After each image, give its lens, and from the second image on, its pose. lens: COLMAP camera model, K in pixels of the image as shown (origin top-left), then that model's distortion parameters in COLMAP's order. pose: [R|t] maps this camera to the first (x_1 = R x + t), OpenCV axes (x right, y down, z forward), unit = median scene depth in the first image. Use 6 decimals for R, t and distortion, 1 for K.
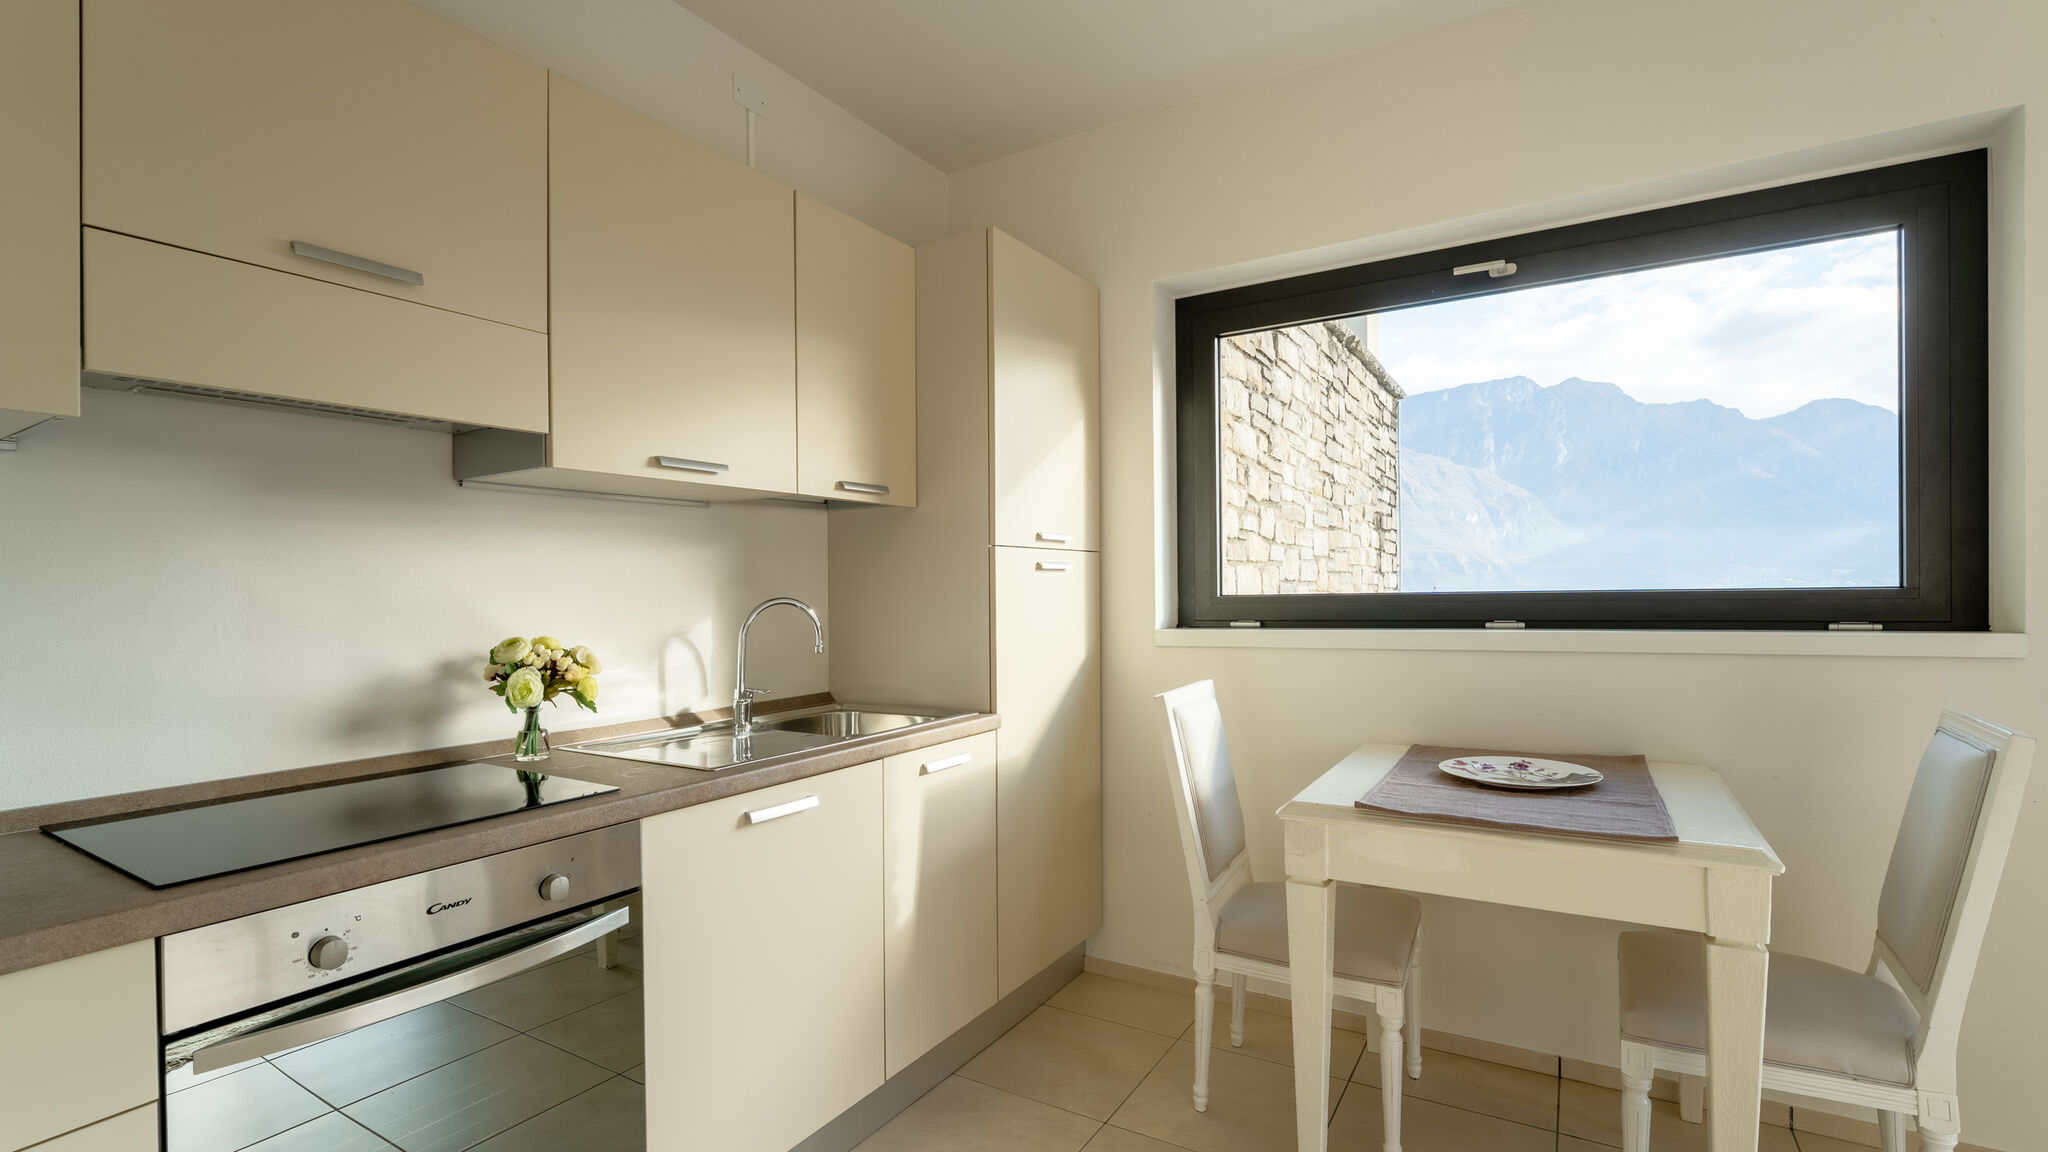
lens RADIAL K [[891.1, 0, 1046.8], [0, 891.1, 620.4], [0, 0, 1]] dist [-0.011914, -0.000874]
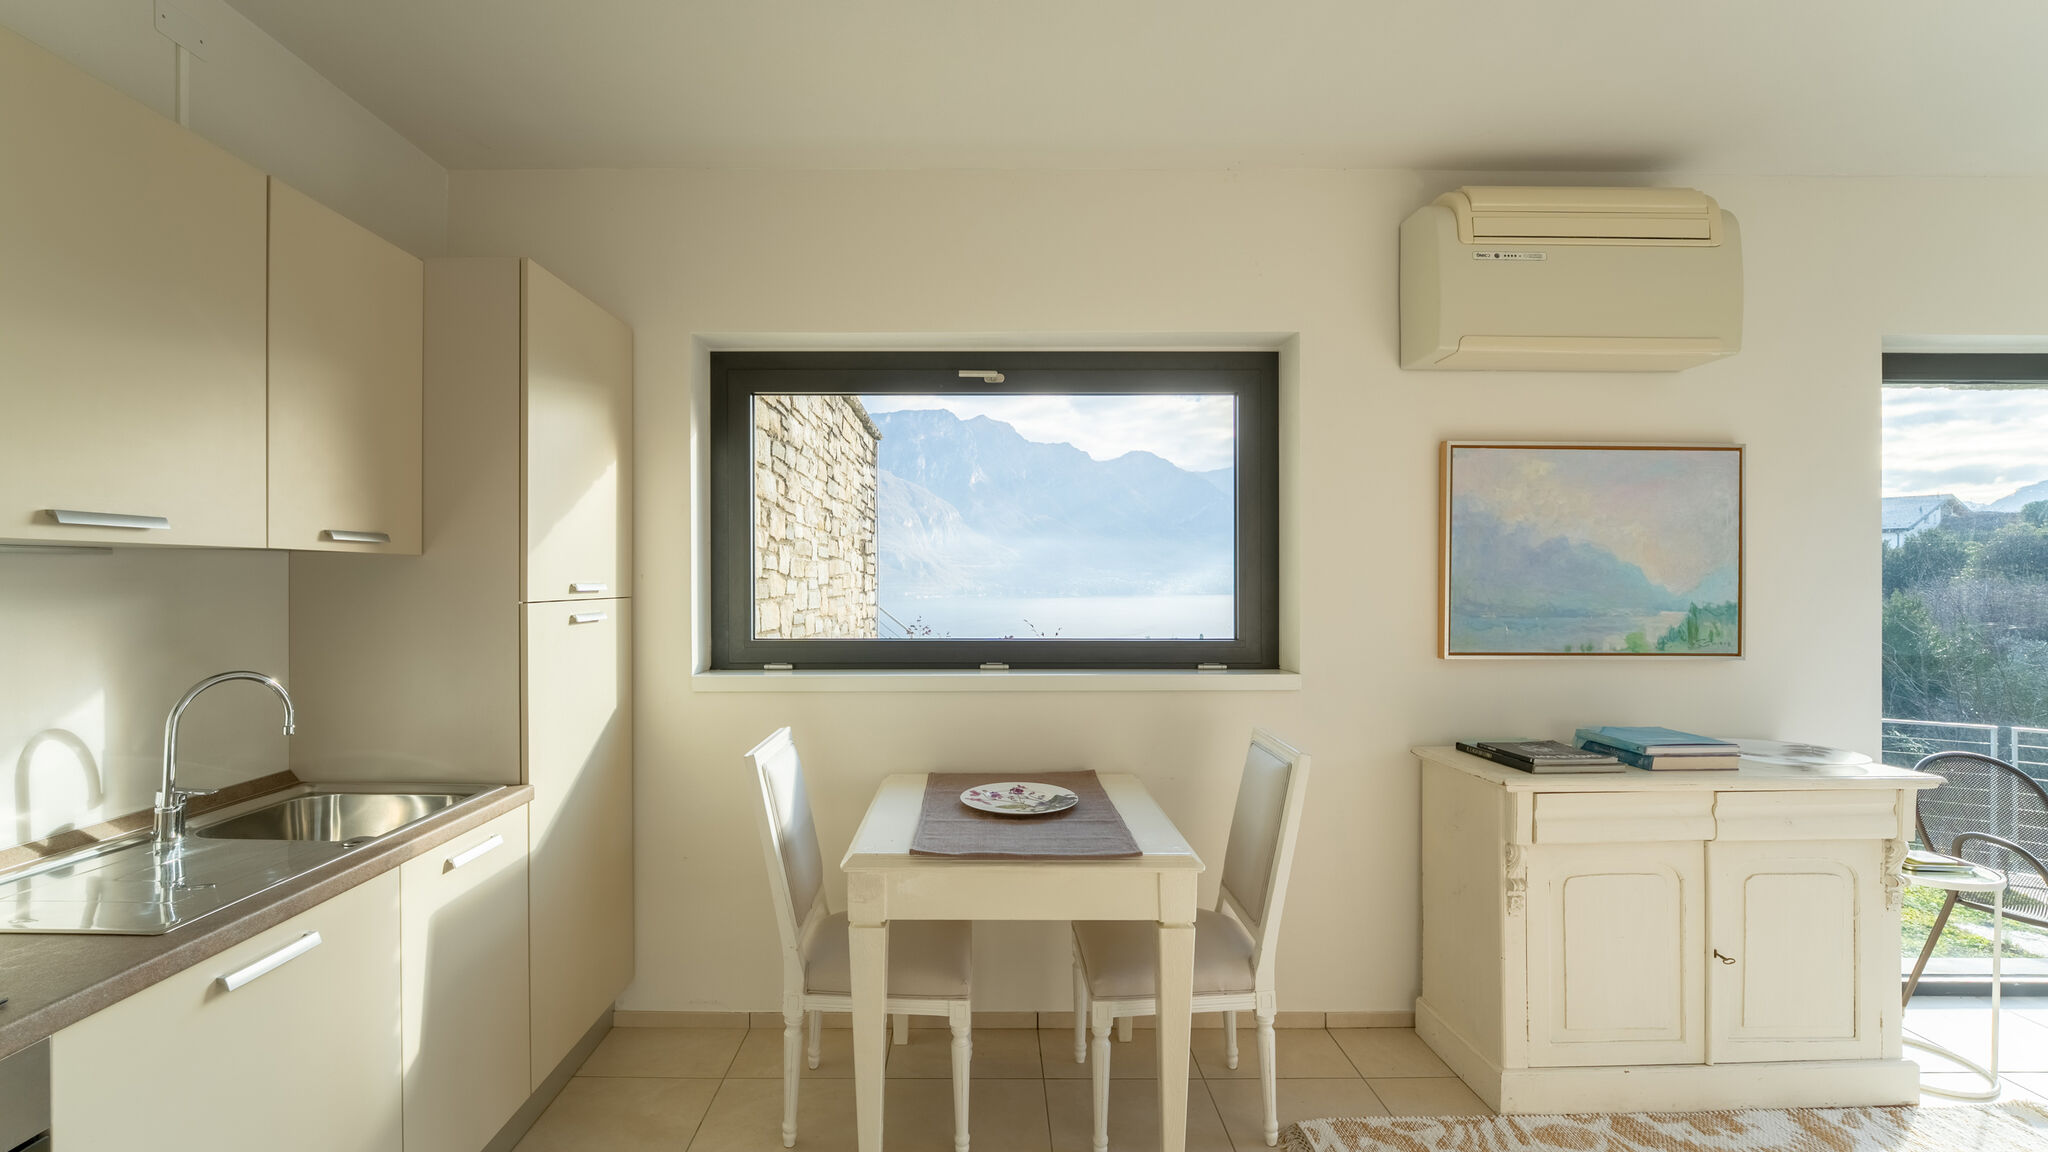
lens RADIAL K [[827.0, 0, 982.0], [0, 827.0, 600.6], [0, 0, 1]] dist [-0.021612, 0.003831]
pose [[0.859075, 0.006204, 0.511812, -0.083727], [-0.002027, 0.999960, -0.008719, -0.074654], [-0.511846, 0.006453, 0.859053, 0.023155]]
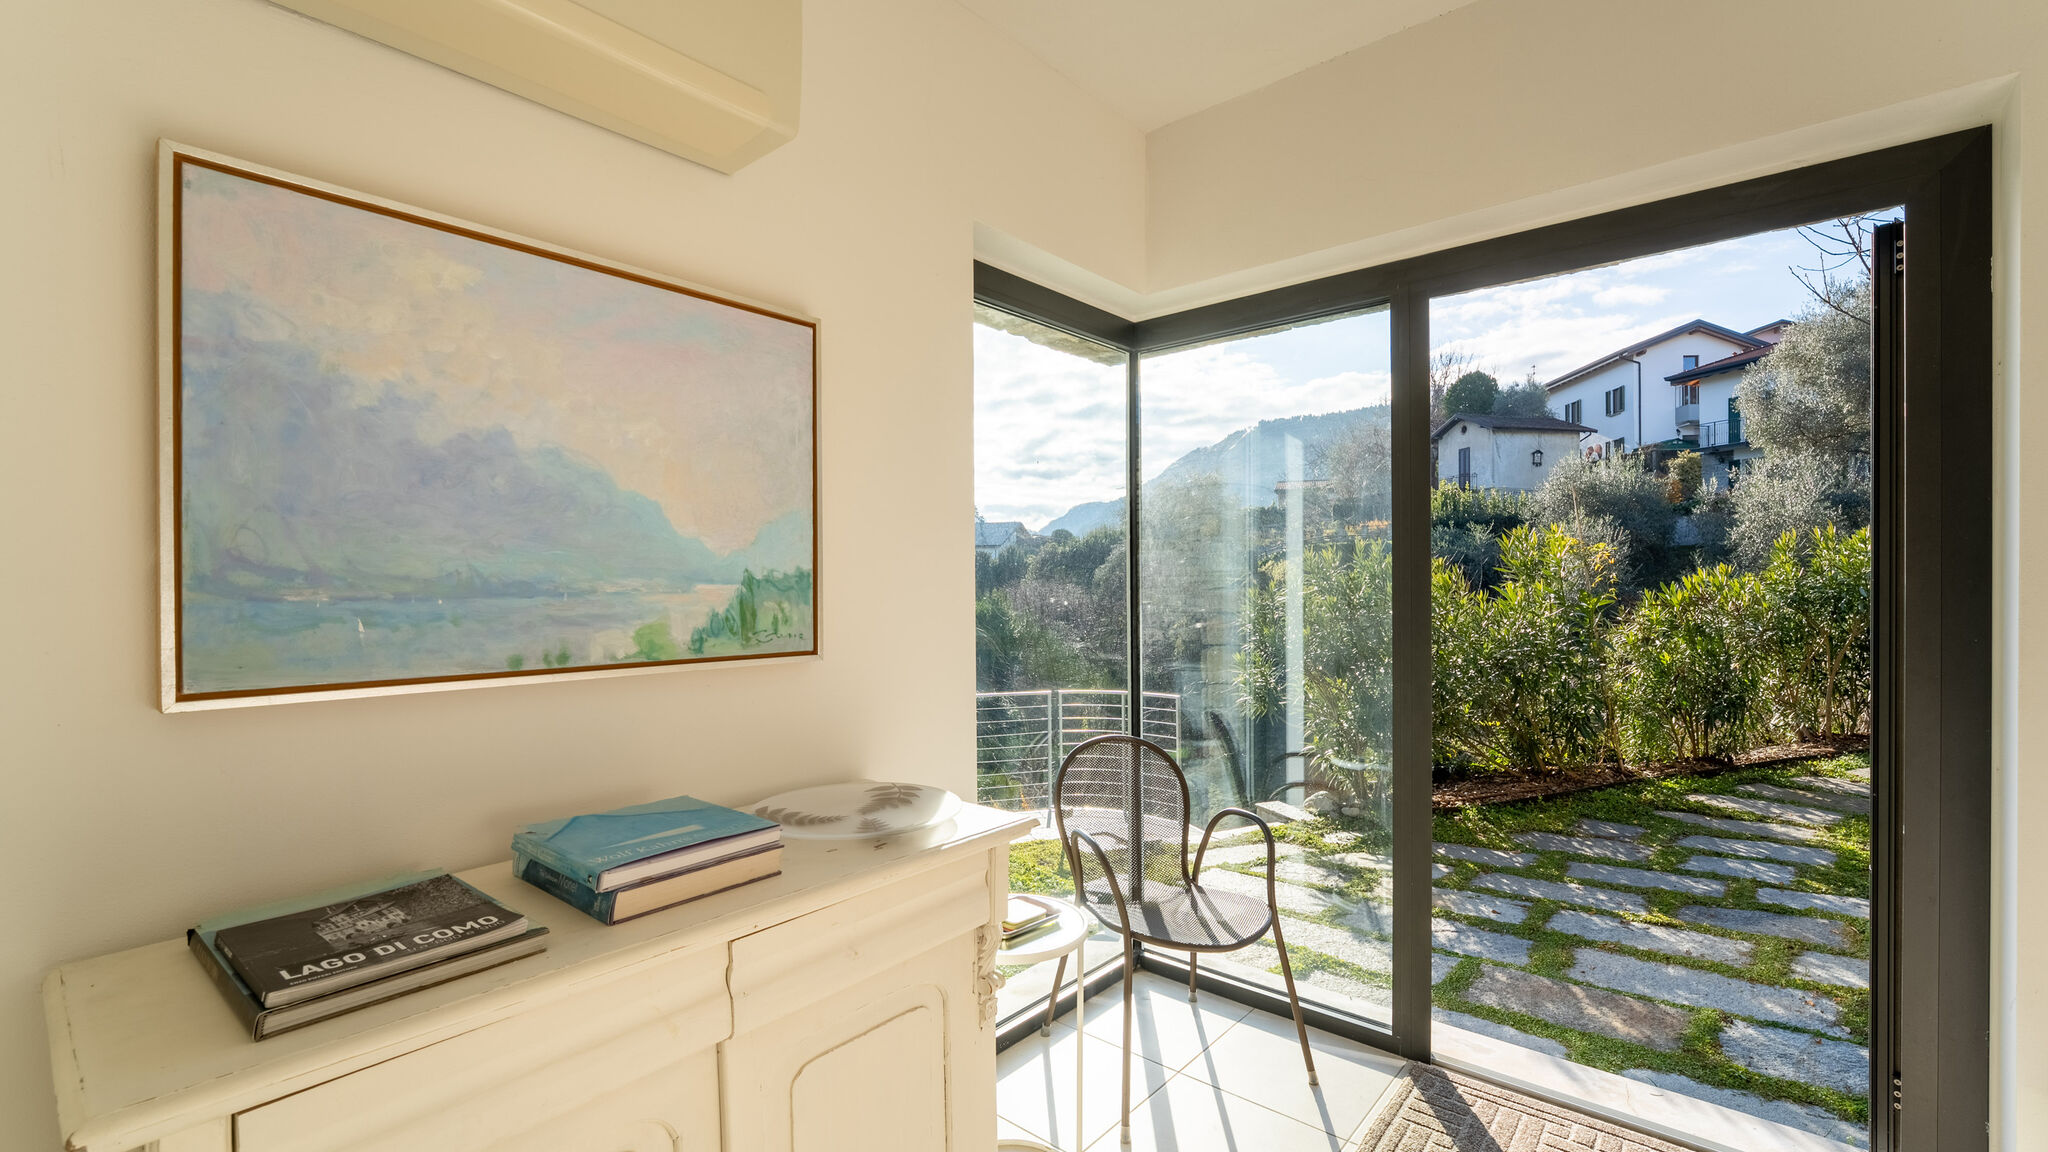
lens RADIAL K [[891.1, 0, 1026.0], [0, 891.1, 584.2], [0, 0, 1]] dist [-0.011914, -0.000874]
pose [[0.154030, 0.013244, 0.987977, 0.593142], [0.027651, 0.999461, -0.017709, -0.053997], [-0.987679, 0.030046, 0.153580, 0.140432]]
